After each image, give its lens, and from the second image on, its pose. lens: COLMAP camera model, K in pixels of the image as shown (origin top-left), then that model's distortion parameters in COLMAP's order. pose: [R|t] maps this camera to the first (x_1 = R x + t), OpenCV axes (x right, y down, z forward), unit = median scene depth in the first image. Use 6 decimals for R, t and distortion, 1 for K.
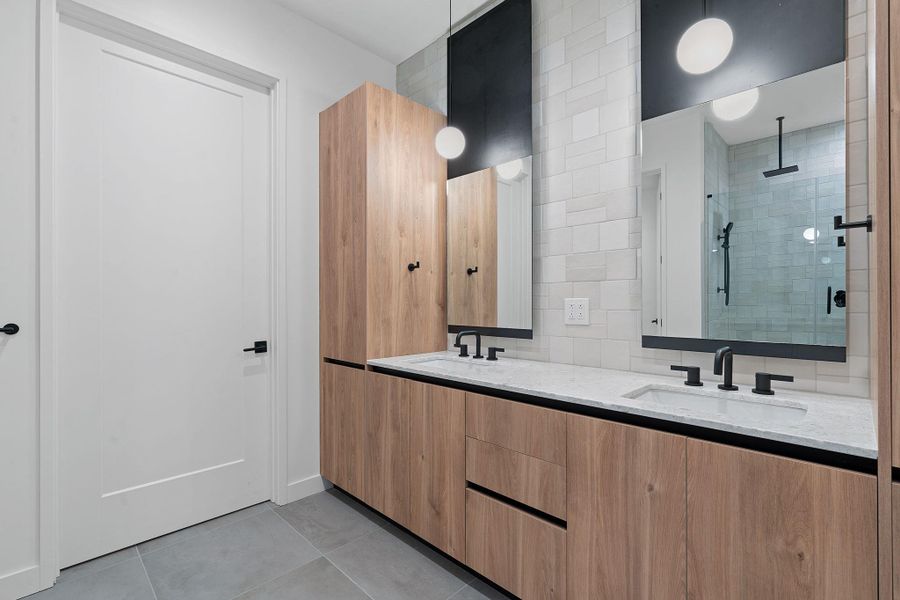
lens RADIAL K [[409.0, 0, 449.1], [0, 409.0, 302.7], [0, 0, 1]] dist [-0.011809, 0.001733]
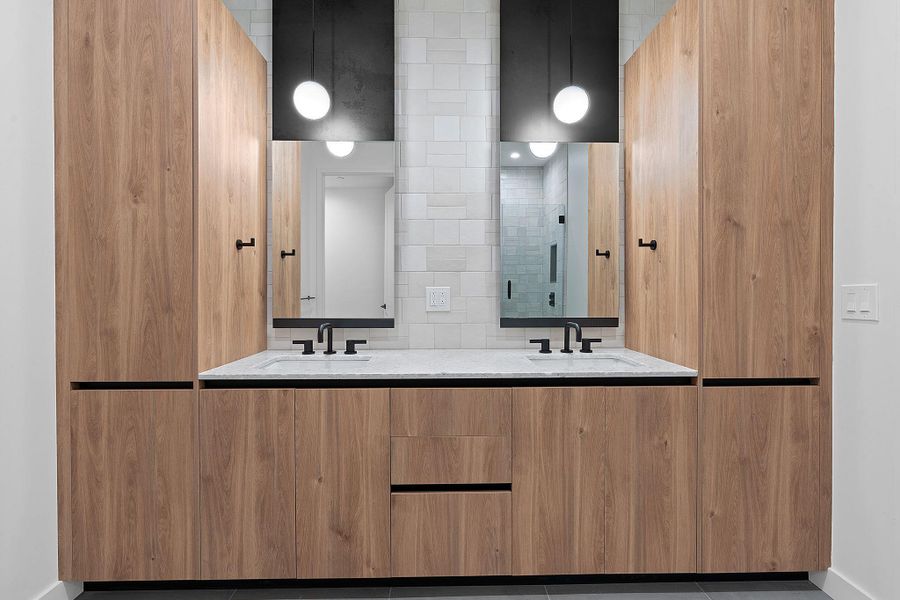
lens RADIAL K [[409.0, 0, 446.6], [0, 409.0, 293.9], [0, 0, 1]] dist [-0.011809, 0.001733]
pose [[0.688233, -0.007112, 0.725455, -0.457146], [0.001395, 0.999963, 0.008480, -0.001090], [-0.725488, -0.004824, 0.688218, 0.241788]]
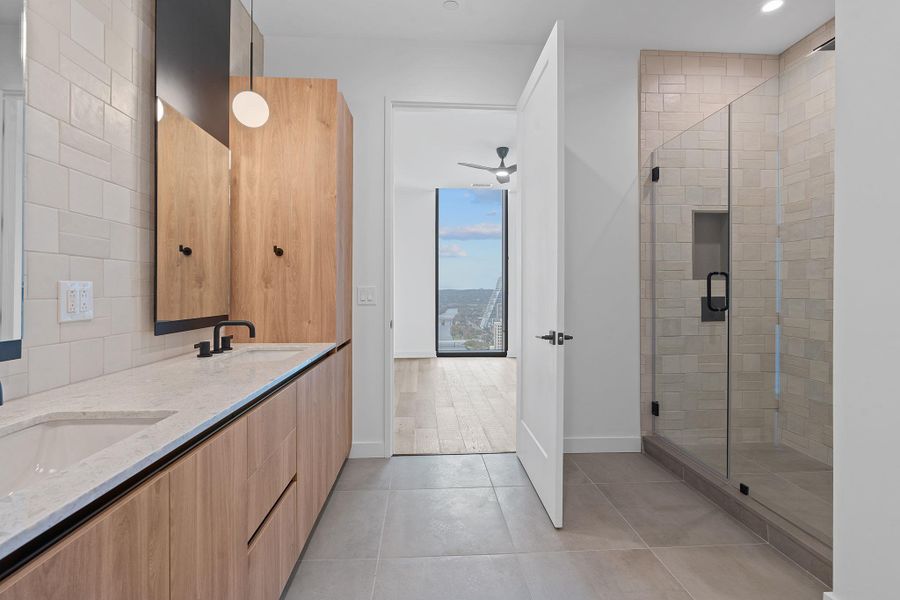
lens RADIAL K [[409.0, 0, 453.1], [0, 409.0, 292.4], [0, 0, 1]] dist [-0.011809, 0.001733]
pose [[-0.760019, -0.000768, 0.649900, -0.575593], [0.001330, 0.999995, 0.002738, 0.006835], [-0.649899, 0.002945, -0.760015, 1.107817]]
